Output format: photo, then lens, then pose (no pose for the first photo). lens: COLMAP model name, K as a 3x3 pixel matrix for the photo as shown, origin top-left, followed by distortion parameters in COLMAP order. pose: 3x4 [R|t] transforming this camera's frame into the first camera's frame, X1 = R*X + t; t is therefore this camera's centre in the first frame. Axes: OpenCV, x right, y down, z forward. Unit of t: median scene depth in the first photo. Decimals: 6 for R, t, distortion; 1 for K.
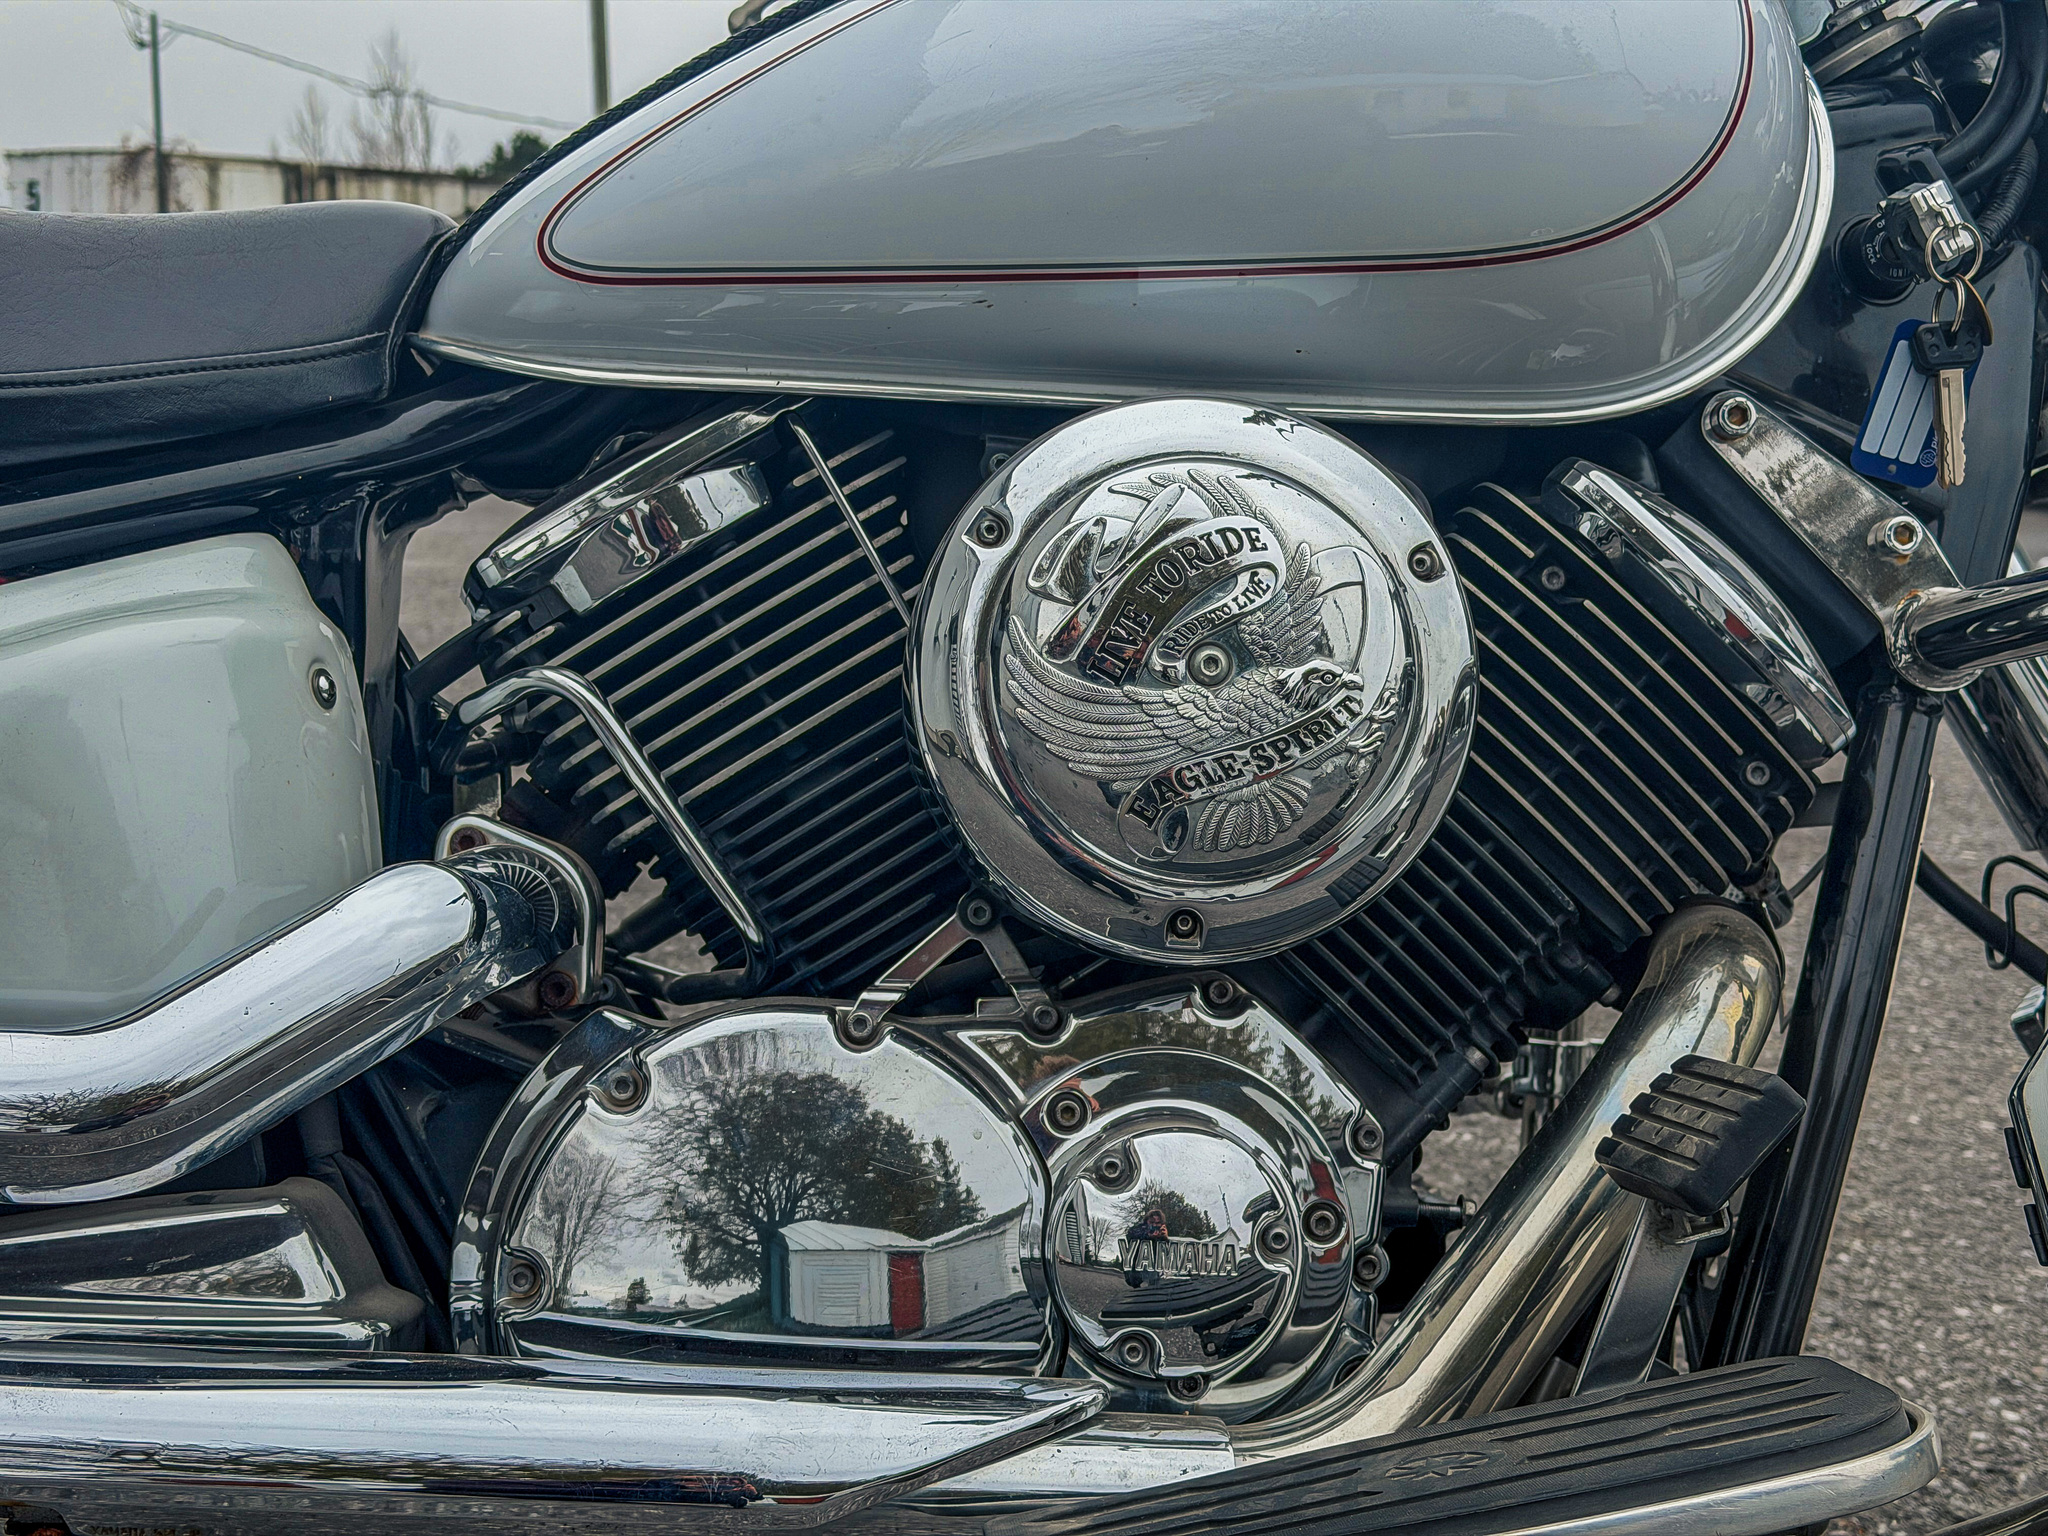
lens RADIAL K [[2864.3, 0, 1027.9], [0, 2864.3, 773.6], [0, 0, 1]] dist [0.106009, 0.000000]
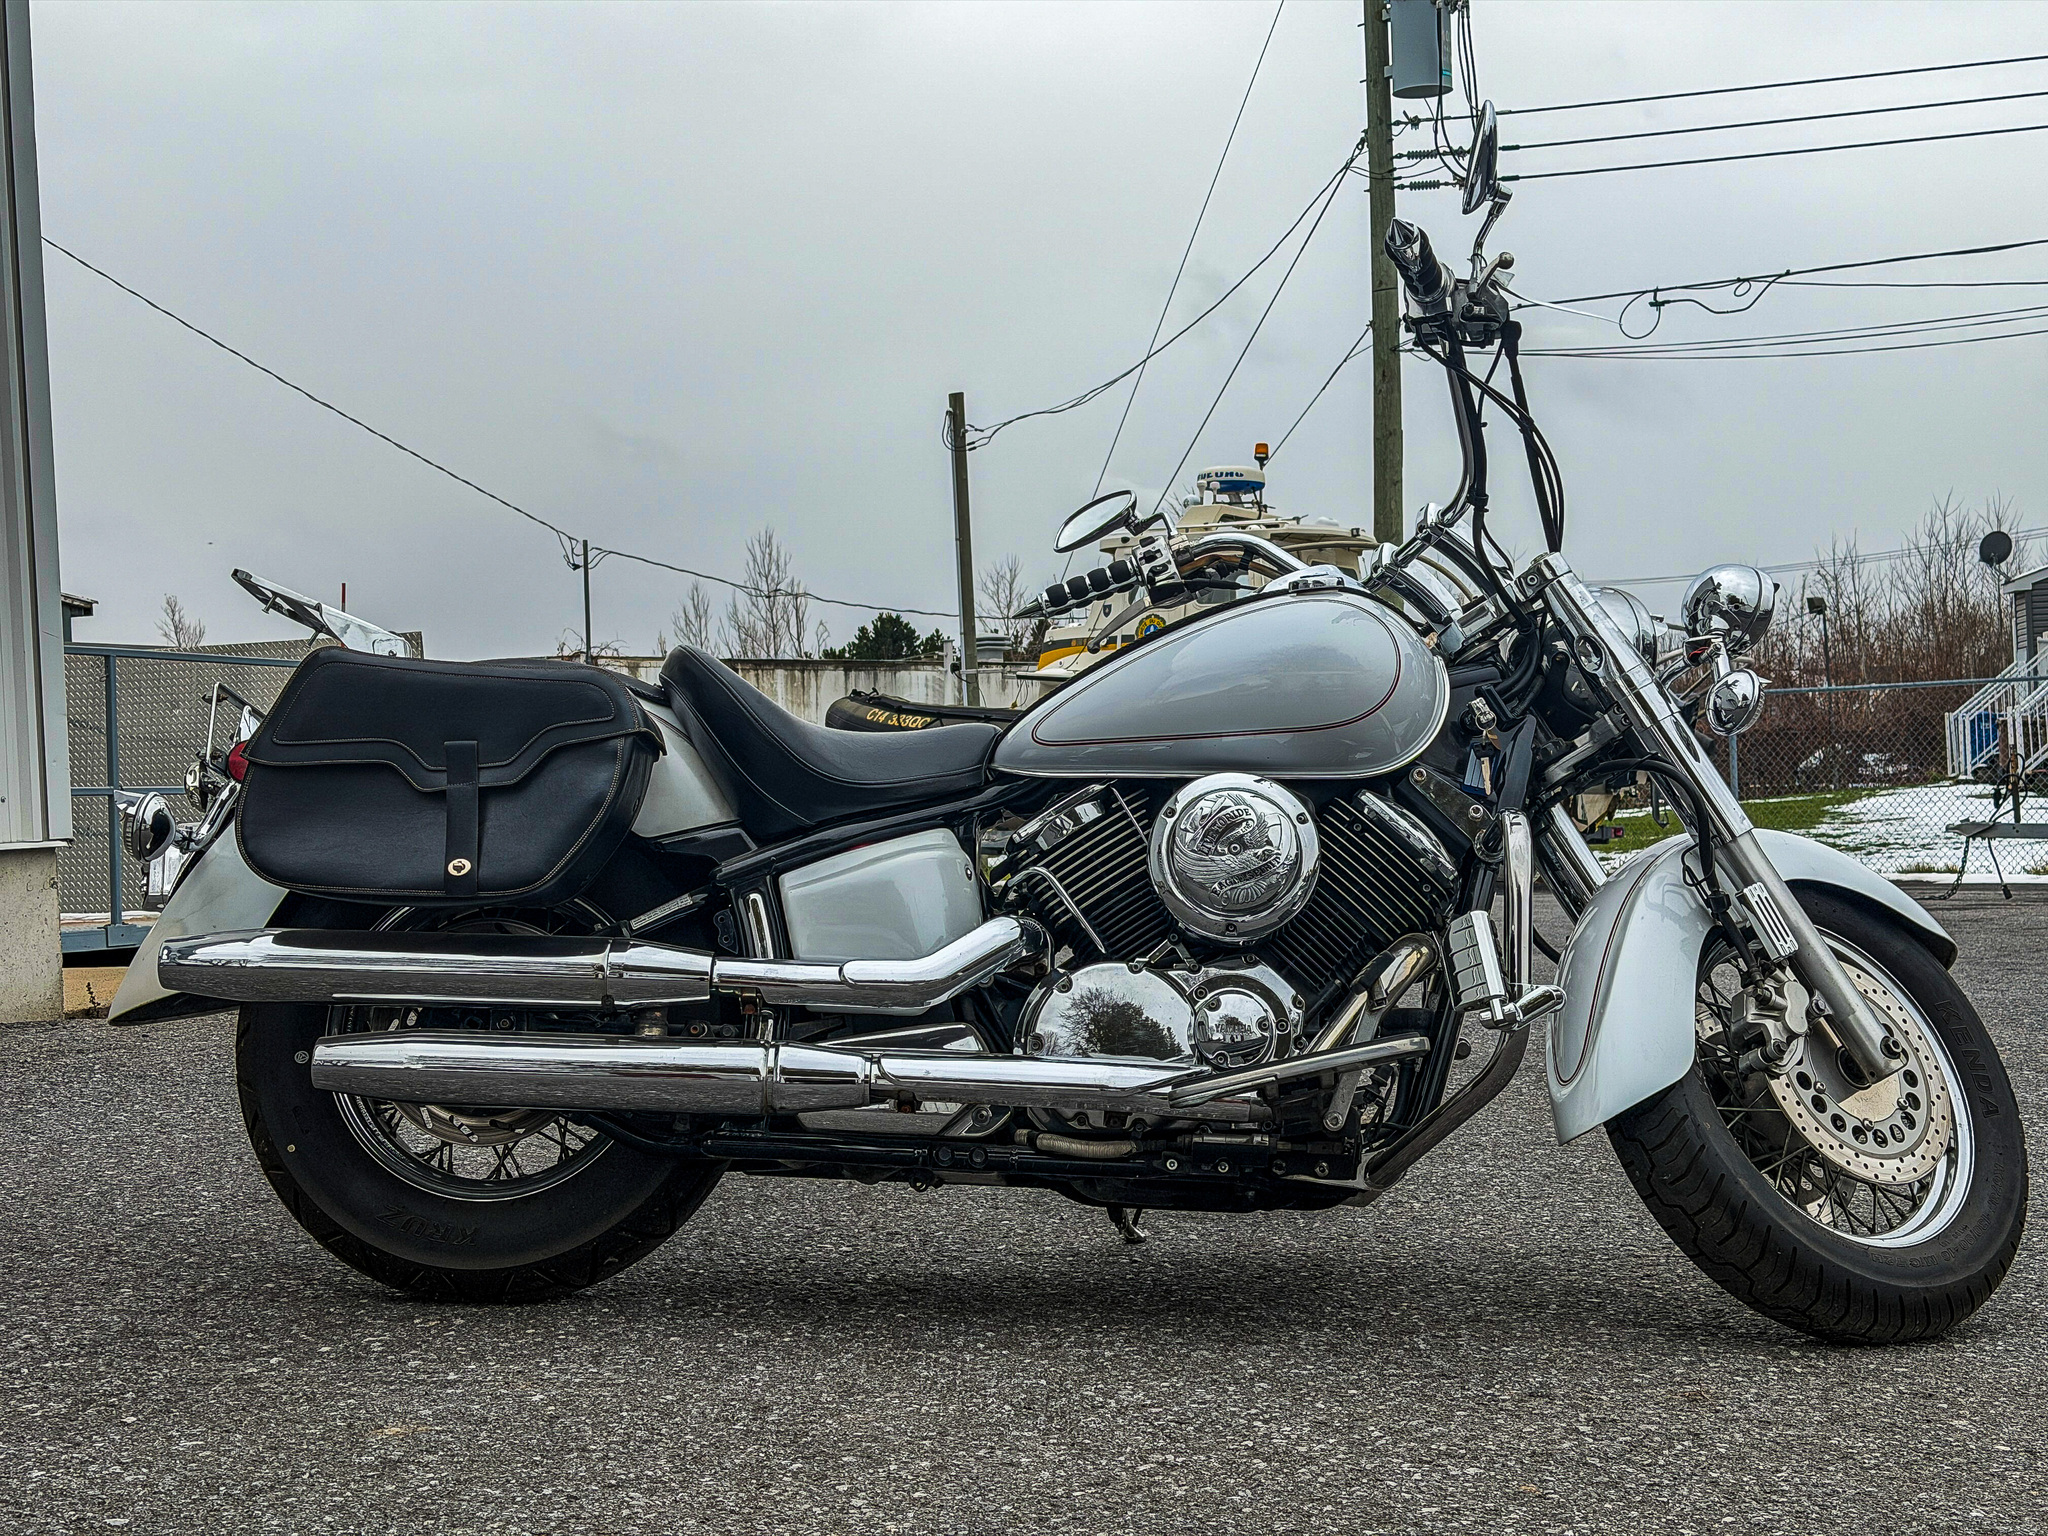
lens RADIAL K [[2864.3, 0, 1023.1], [0, 2864.3, 768.2], [0, 0, 1]] dist [0.106009, 0.000000]
pose [[0.992127, -0.037986, -0.119333, 0.198527], [0.018696, 0.987135, -0.158791, 0.356515], [0.123829, 0.155310, 0.980074, -2.104253]]
